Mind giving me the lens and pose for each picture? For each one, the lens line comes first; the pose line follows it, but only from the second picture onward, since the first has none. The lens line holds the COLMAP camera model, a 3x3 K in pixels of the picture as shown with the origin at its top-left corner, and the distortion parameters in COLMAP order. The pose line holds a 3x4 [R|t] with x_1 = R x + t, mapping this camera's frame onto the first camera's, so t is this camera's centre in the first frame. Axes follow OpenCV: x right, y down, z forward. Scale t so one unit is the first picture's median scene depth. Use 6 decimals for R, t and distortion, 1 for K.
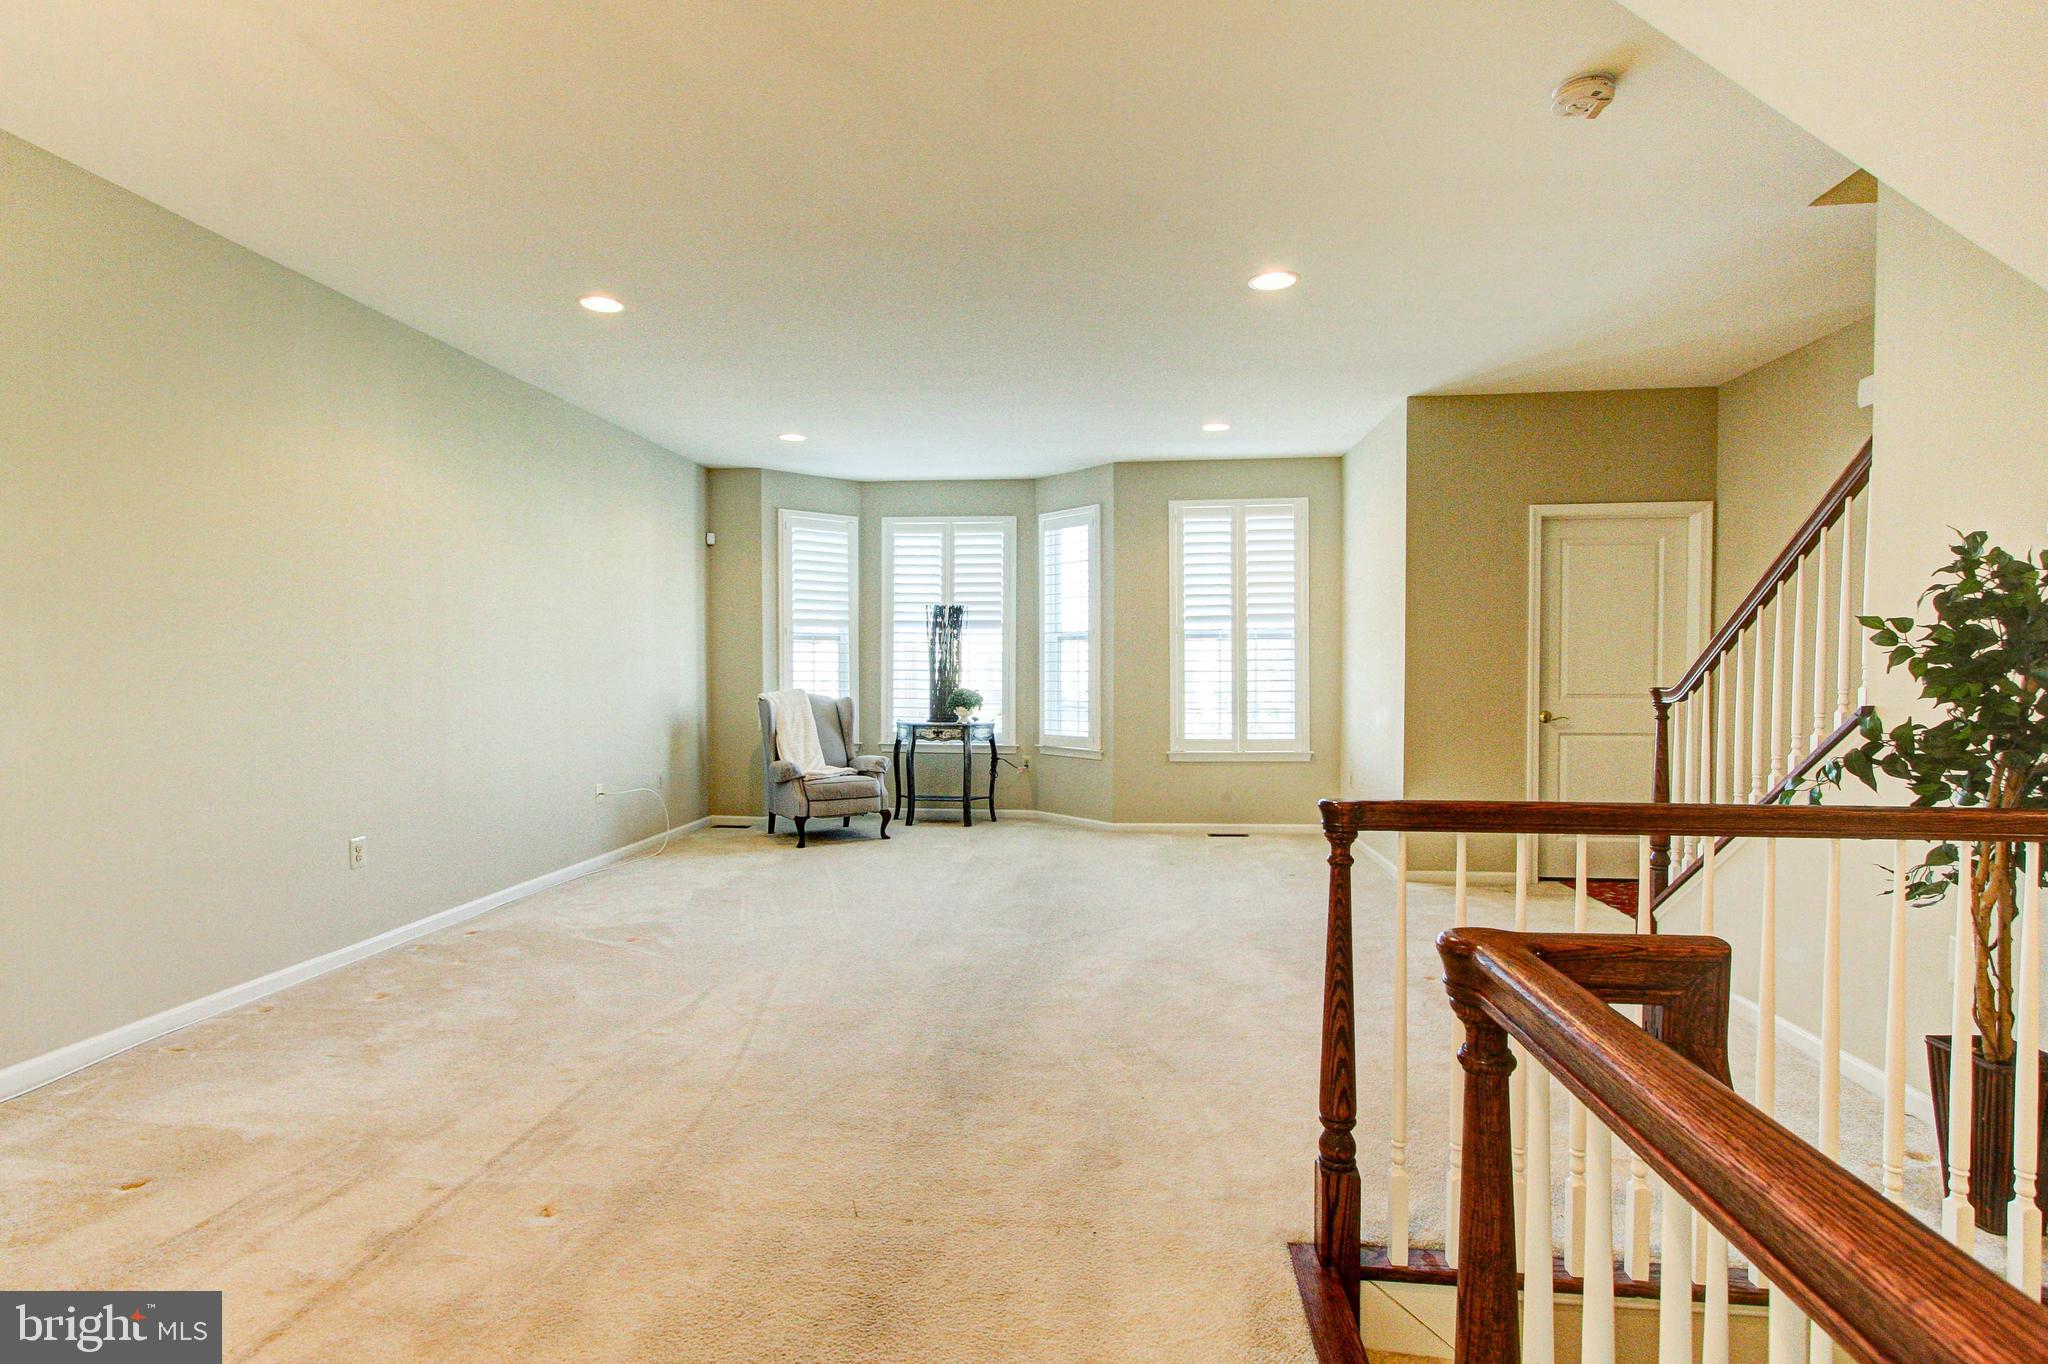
lens RADIAL K [[988.2, 0, 1020.9], [0, 988.2, 687.9], [0, 0, 1]] dist [-0.000874, -0.001275]
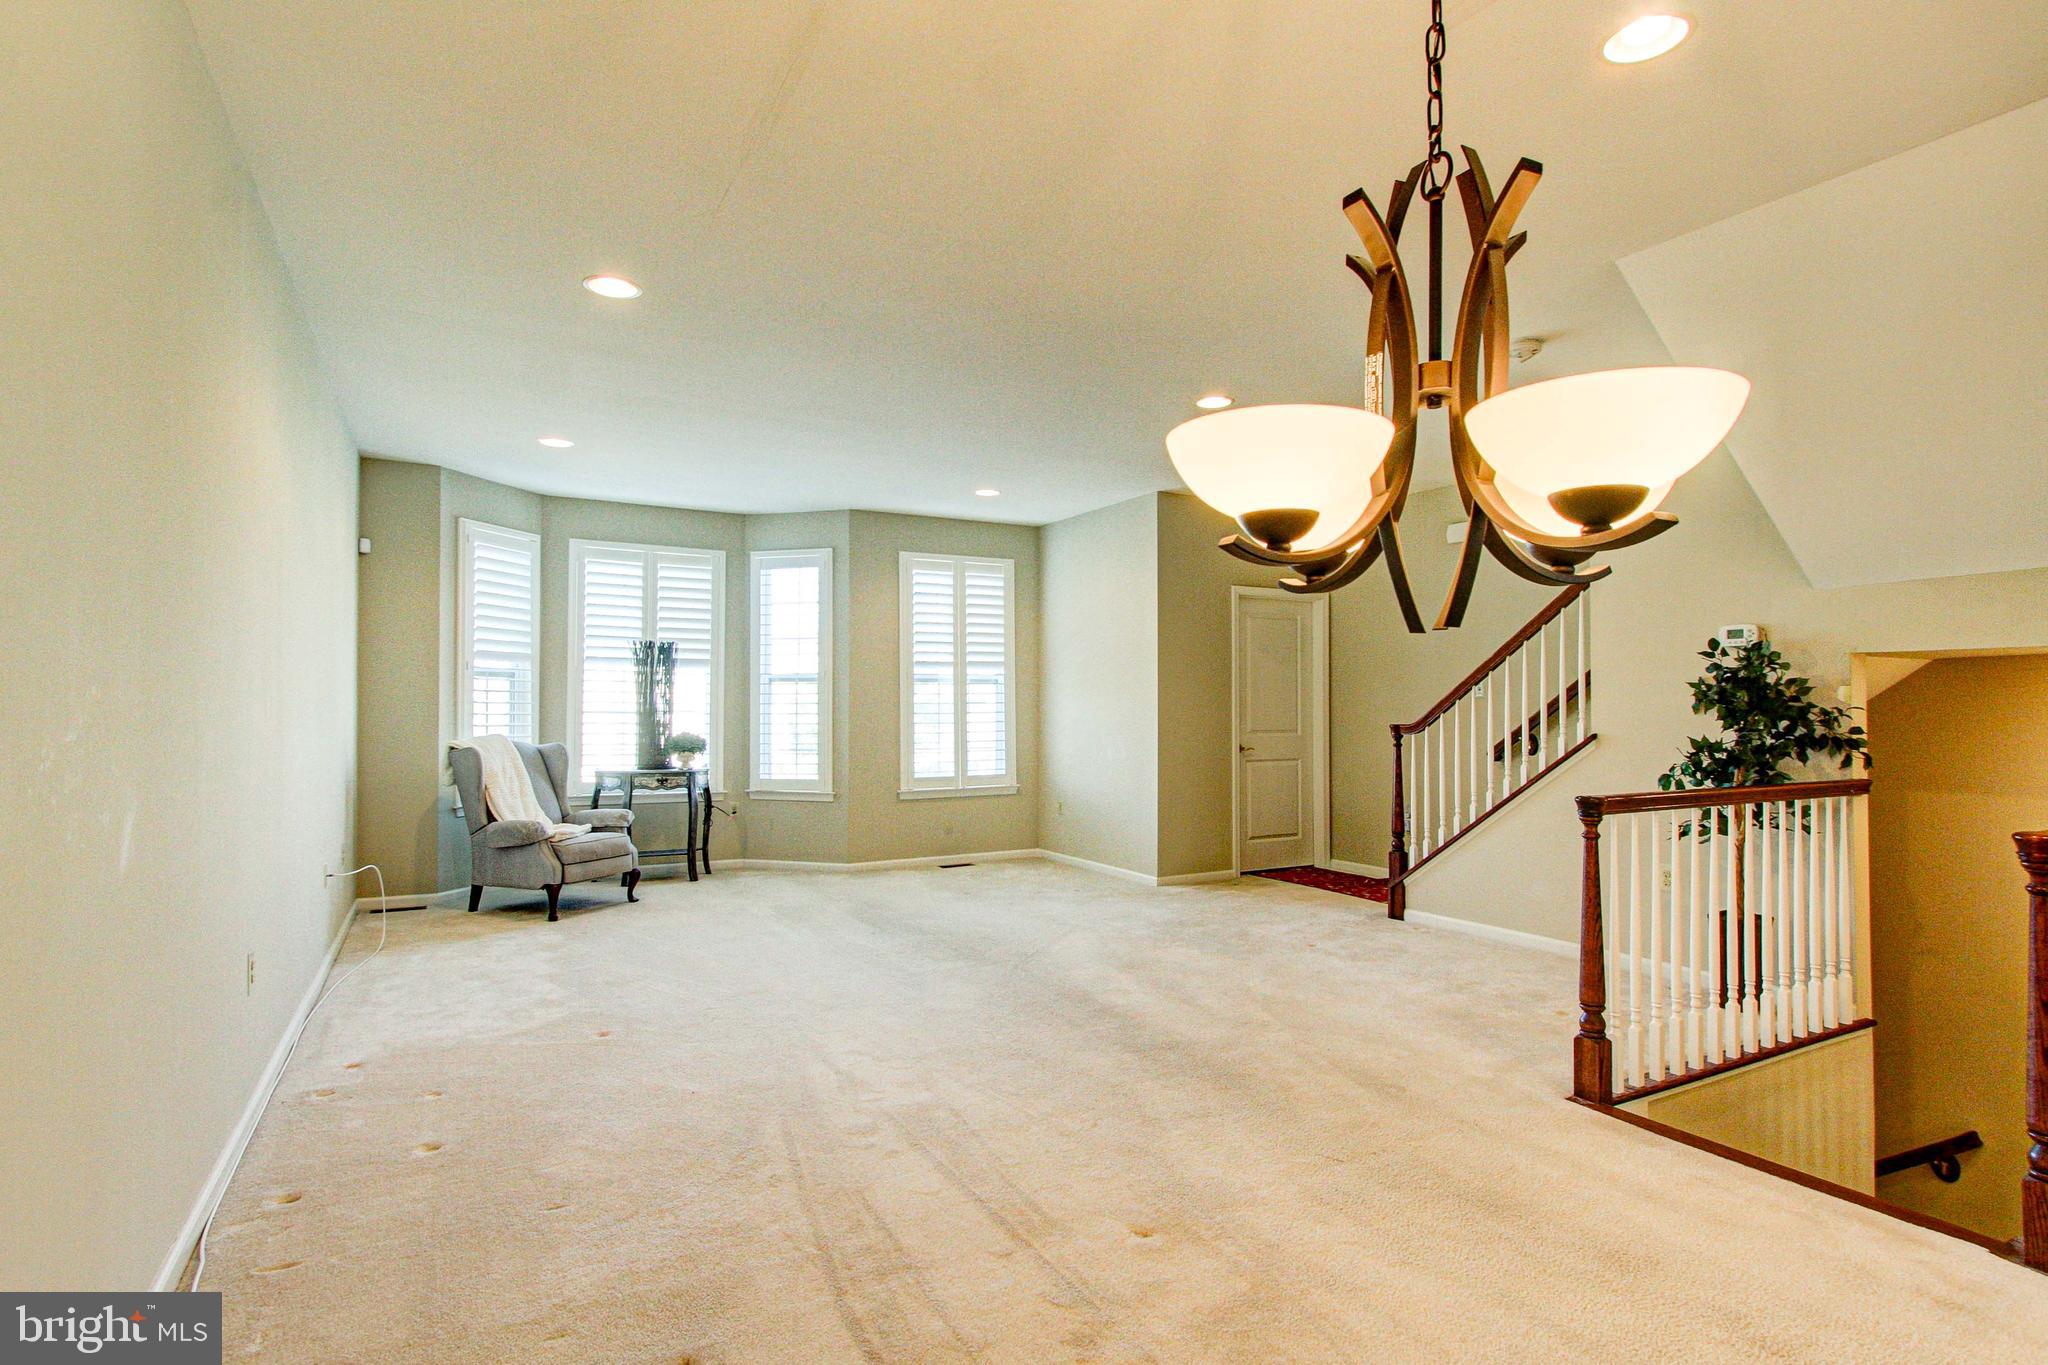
lens RADIAL K [[999.4, 0, 1019.5], [0, 999.4, 692.7], [0, 0, 1]] dist [0.000052, 0.000001]
pose [[0.829998, 0.010534, 0.557667, -0.336239], [0.010027, 0.999378, -0.033801, -0.001563], [-0.557676, 0.033647, 0.829376, 0.050508]]
